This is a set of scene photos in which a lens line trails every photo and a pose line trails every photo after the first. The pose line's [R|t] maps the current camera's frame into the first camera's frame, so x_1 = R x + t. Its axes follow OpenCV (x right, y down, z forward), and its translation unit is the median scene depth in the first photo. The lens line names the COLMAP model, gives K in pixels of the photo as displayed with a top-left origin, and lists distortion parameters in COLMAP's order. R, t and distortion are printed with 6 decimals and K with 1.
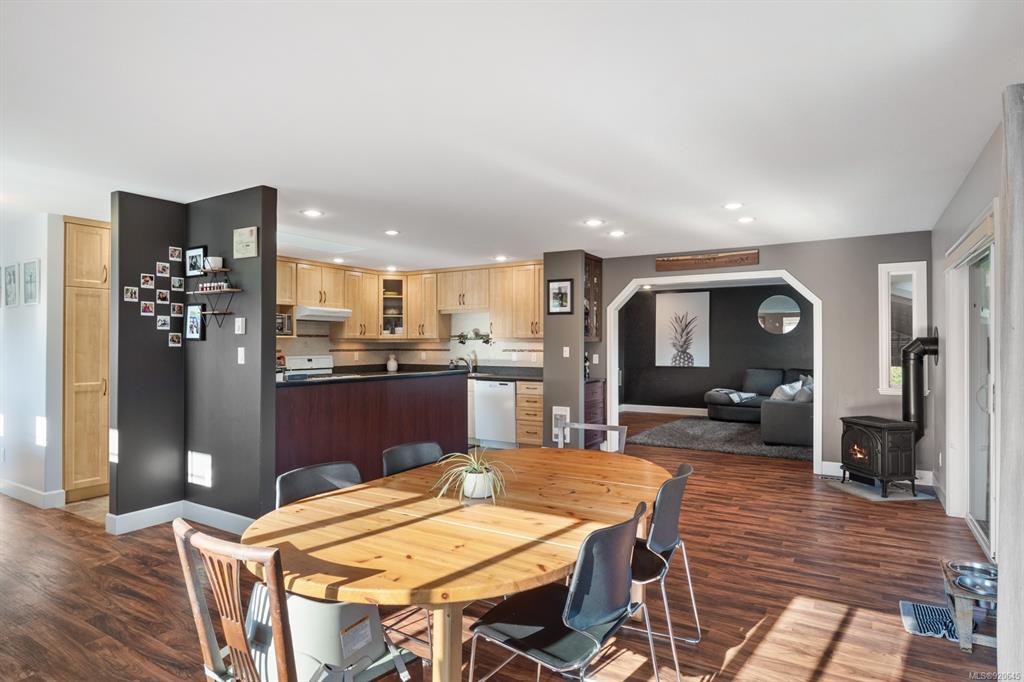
lens RADIAL K [[576.5, 0, 510.7], [0, 576.5, 339.7], [0, 0, 1]] dist [0.001566, 0.002175]
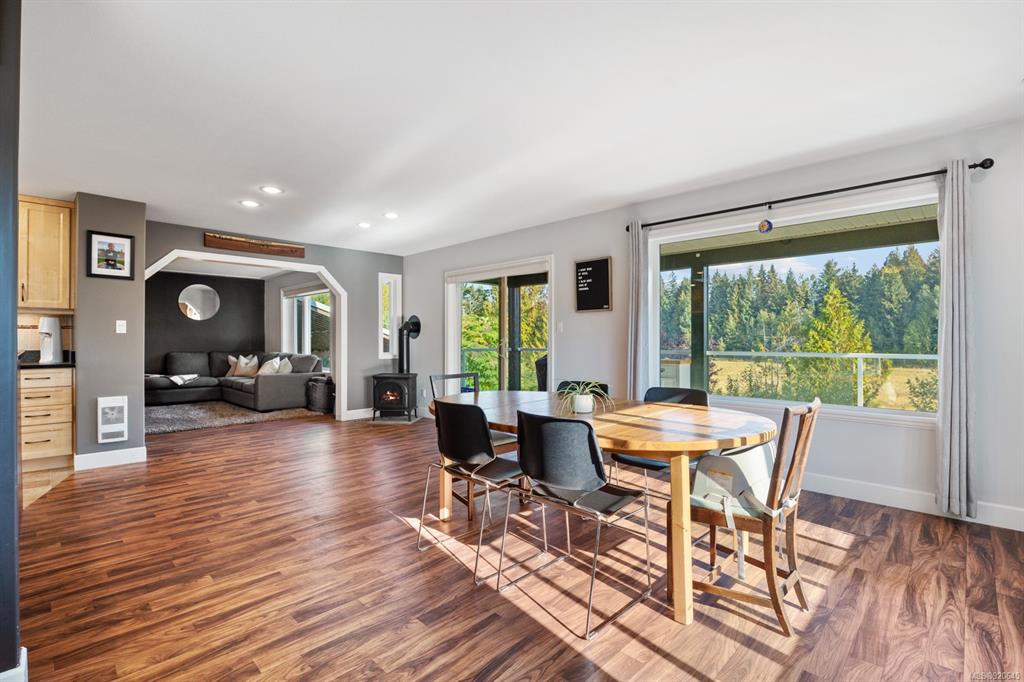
lens RADIAL K [[464.2, 0, 514.2], [0, 464.2, 342.4], [0, 0, 1]] dist [-0.020583, 0.001935]
pose [[0.217249, -0.003395, 0.976110, -0.355999], [-0.006059, 0.999970, 0.004826, 0.032347], [-0.976097, -0.006963, 0.217222, 0.299217]]
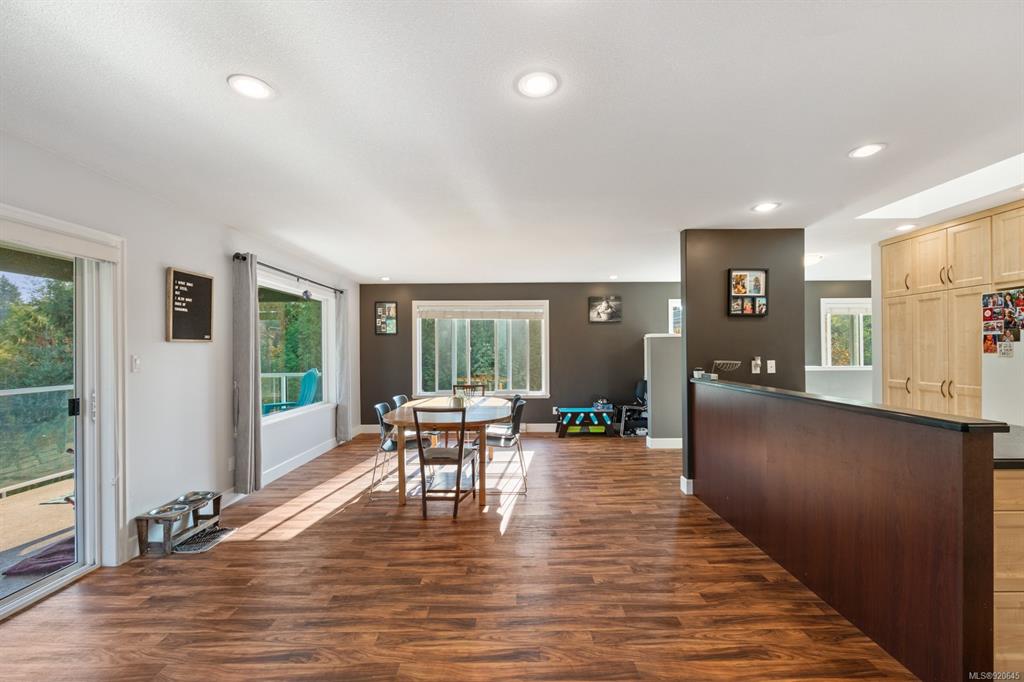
lens RADIAL K [[415.2, 0, 513.8], [0, 415.2, 347.0], [0, 0, 1]] dist [-0.003617, -0.000043]
pose [[-0.850054, 0.003767, -0.526681, 0.231210], [0.012142, 0.999849, -0.012446, 0.006903], [0.526555, -0.016974, -0.849972, 0.869131]]
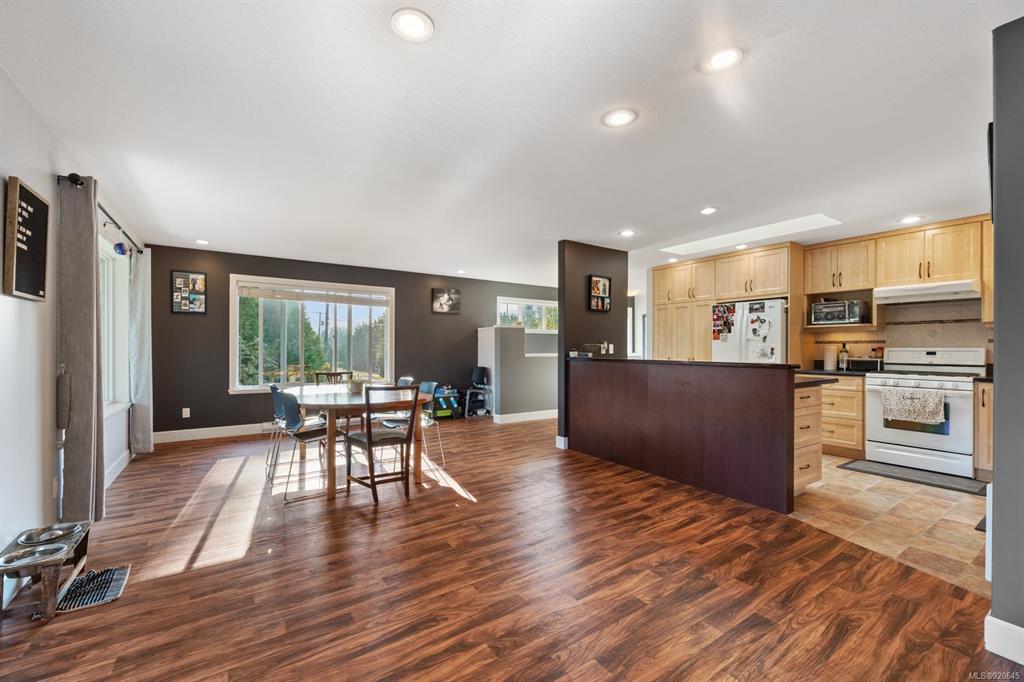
lens RADIAL K [[415.2, 0, 508.4], [0, 415.2, 346.3], [0, 0, 1]] dist [-0.003617, -0.000043]
pose [[-0.415428, -0.003116, -0.909621, 0.405530], [0.004952, 0.999972, -0.005687, 0.027286], [0.909612, -0.006867, -0.415401, 0.736092]]
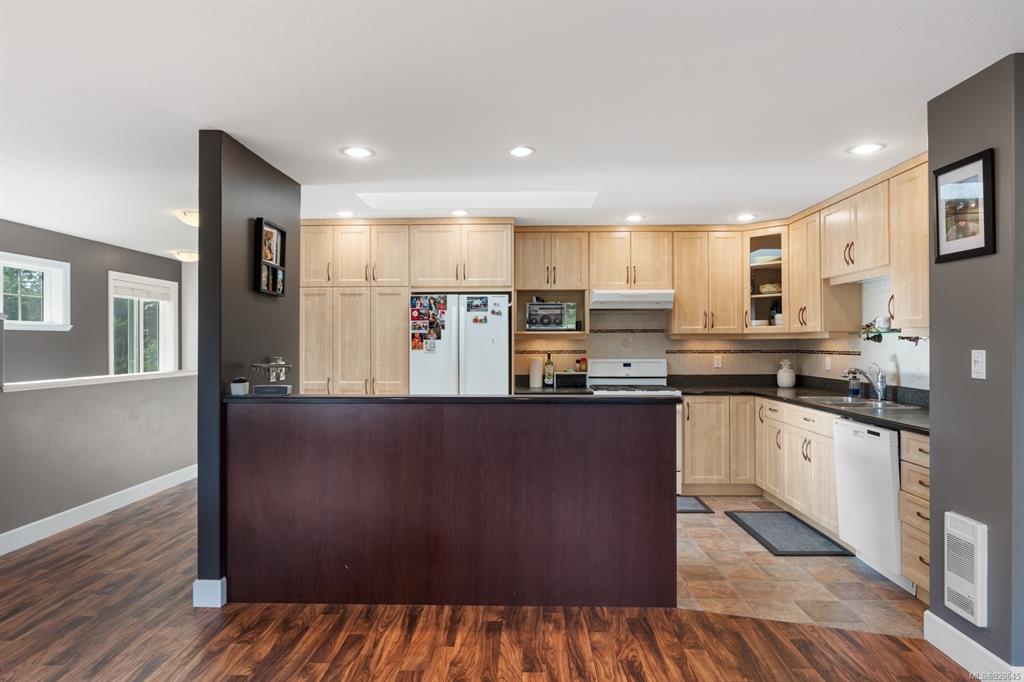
lens RADIAL K [[611.7, 0, 511.6], [0, 611.7, 339.4], [0, 0, 1]] dist [-0.006656, 0.000544]
pose [[0.504032, -0.005580, -0.863667, 0.242074], [0.008107, 0.999966, -0.001730, 0.004084], [0.863647, -0.006130, 0.504060, 0.508849]]
